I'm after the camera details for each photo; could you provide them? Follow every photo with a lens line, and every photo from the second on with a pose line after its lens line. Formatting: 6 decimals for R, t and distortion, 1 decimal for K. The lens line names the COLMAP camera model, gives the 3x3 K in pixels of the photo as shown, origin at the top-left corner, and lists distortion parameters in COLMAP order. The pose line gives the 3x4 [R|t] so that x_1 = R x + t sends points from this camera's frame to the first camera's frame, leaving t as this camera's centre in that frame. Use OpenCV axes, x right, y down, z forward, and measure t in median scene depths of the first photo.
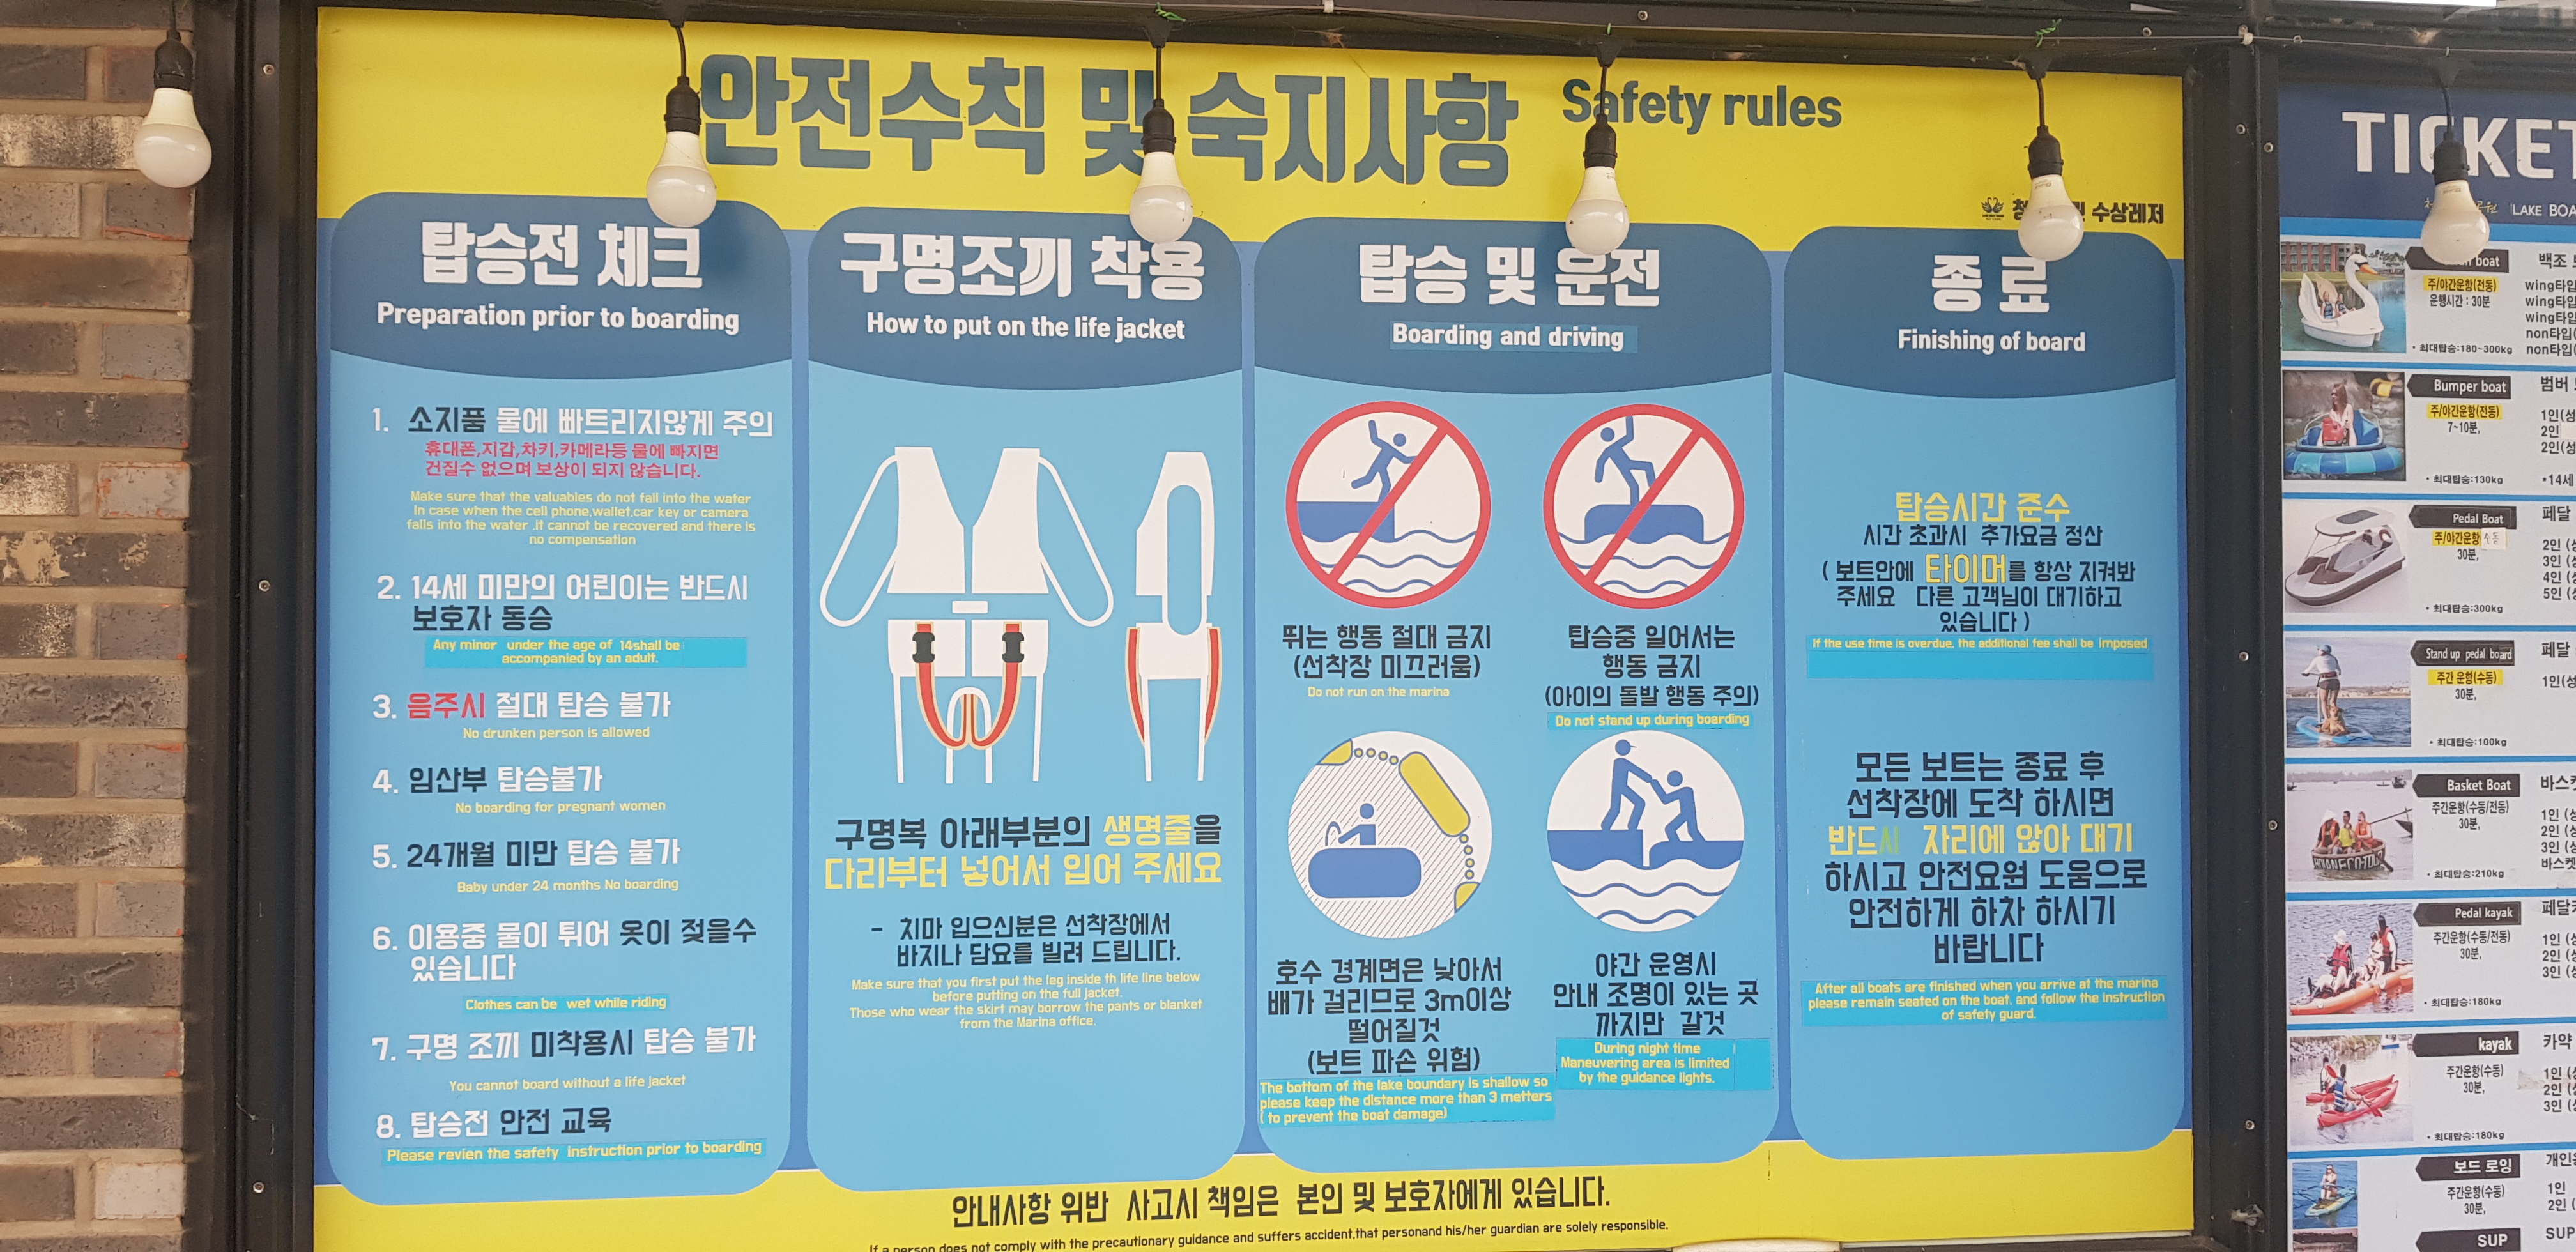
lens RADIAL K [[2066.7, 0, 1285.7], [0, 2066.7, 643.2], [0, 0, 1]] dist [0.027818, -0.011624]
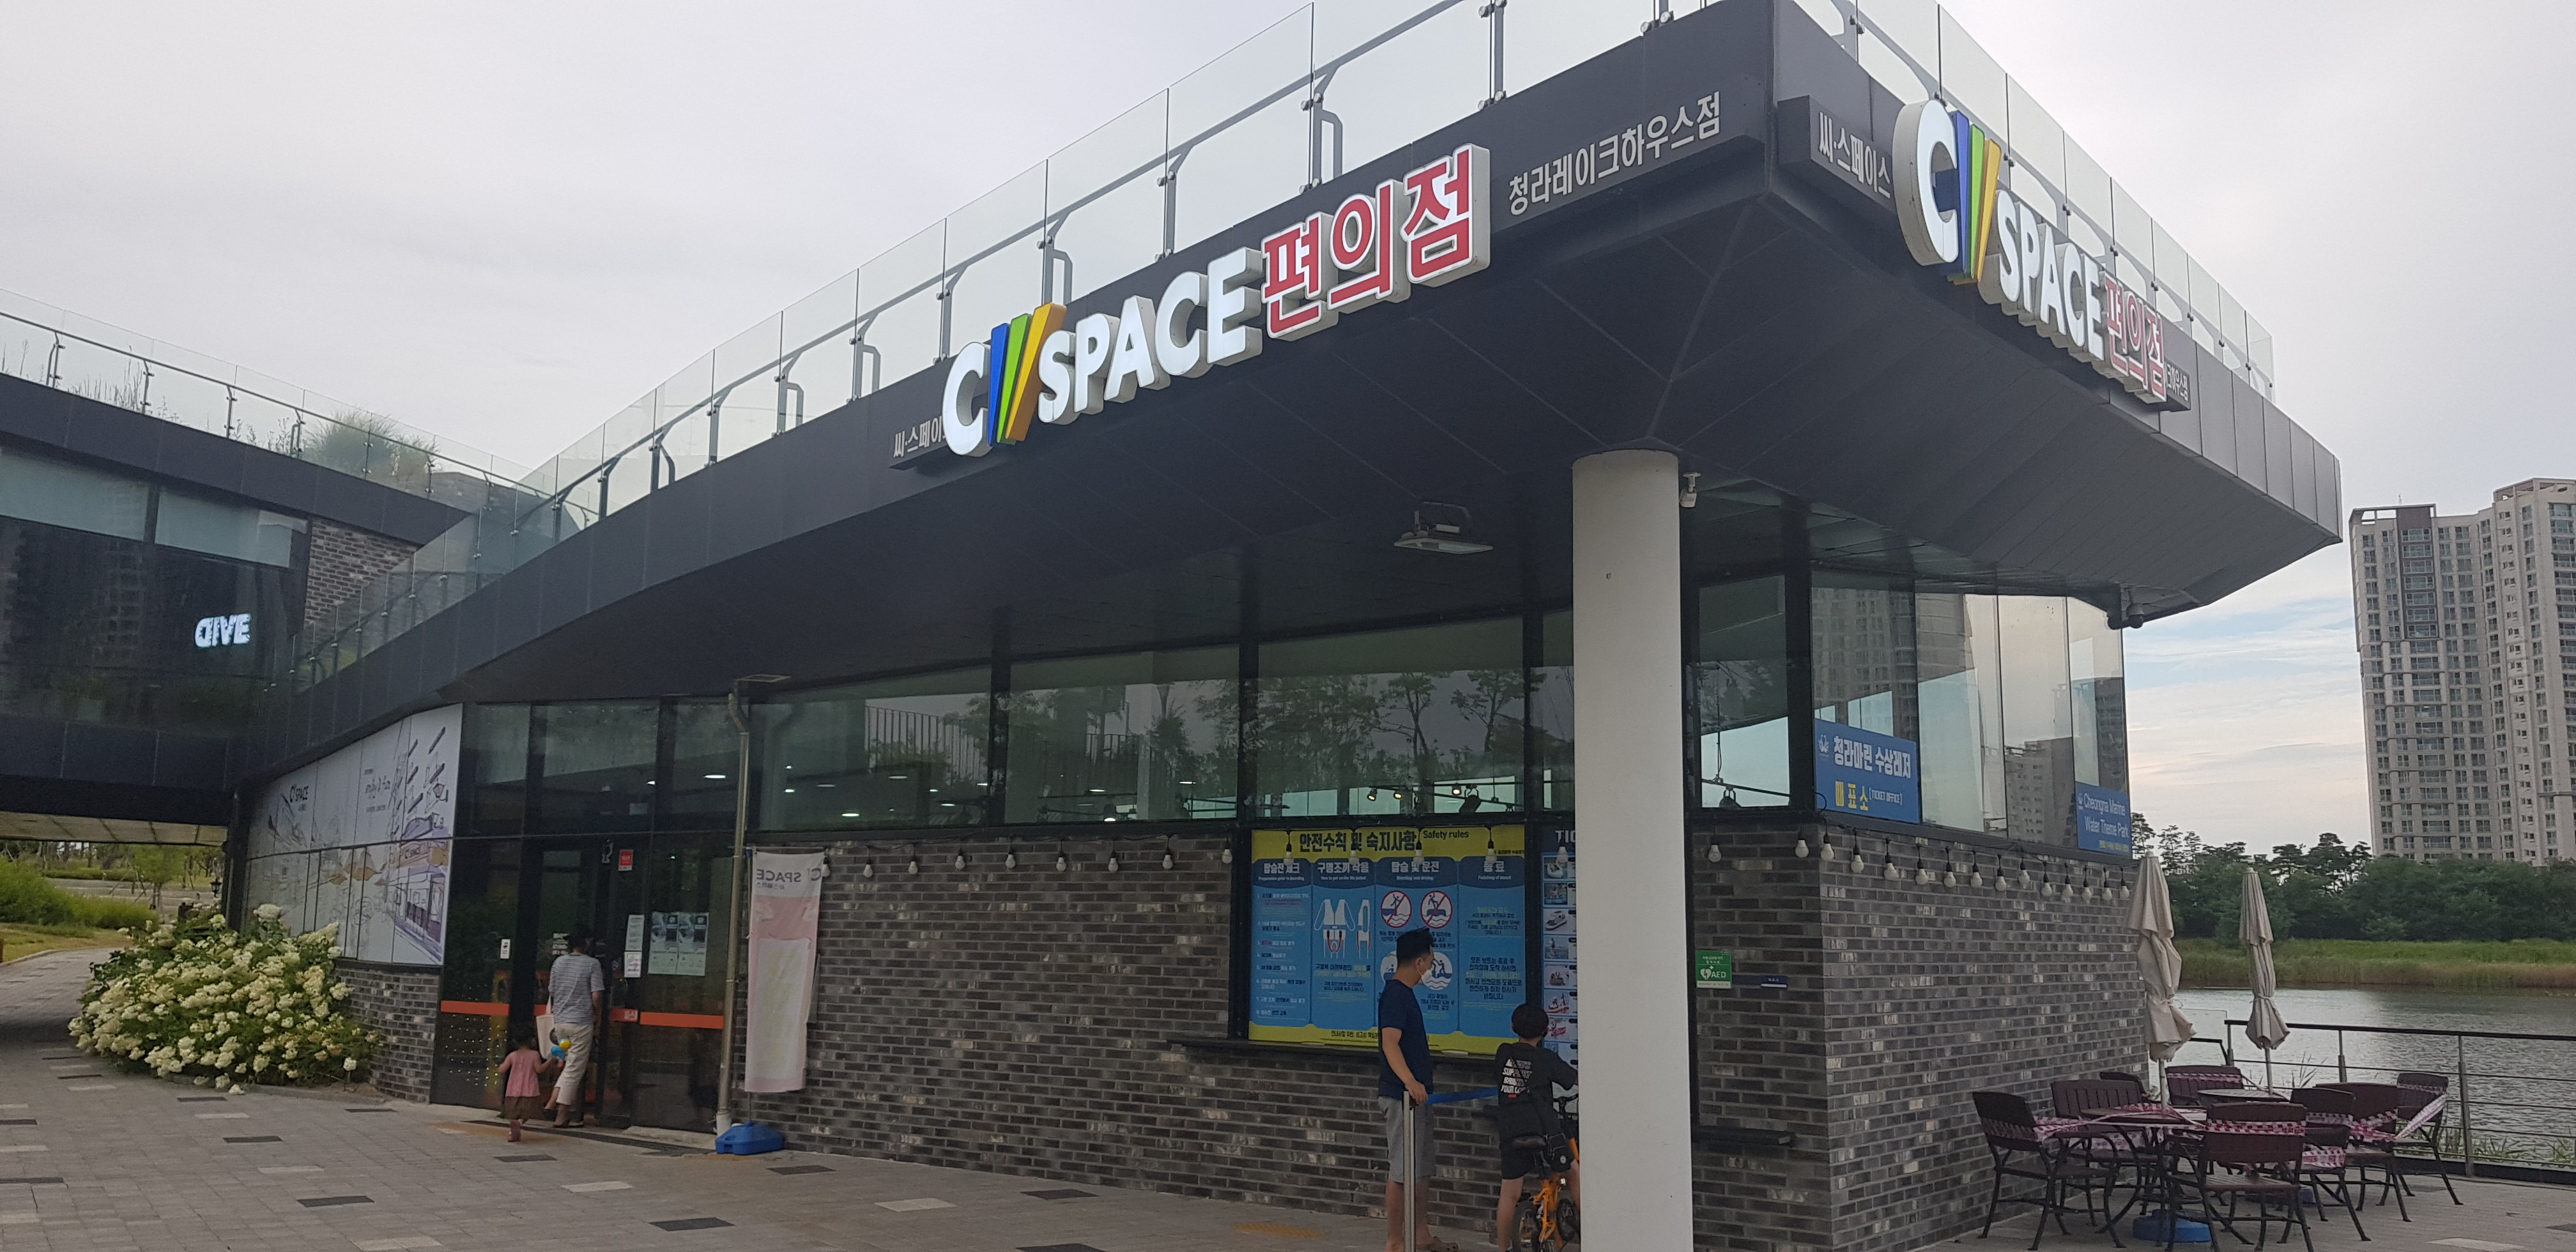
lens RADIAL K [[2066.7, 0, 1291.9], [0, 2066.7, 616.2], [0, 0, 1]] dist [0.027818, -0.011624]
pose [[0.721785, -0.090506, -0.686174, 3.755487], [-0.005148, 0.990684, -0.136085, -0.091035], [0.692098, 0.101756, 0.714595, -3.259113]]
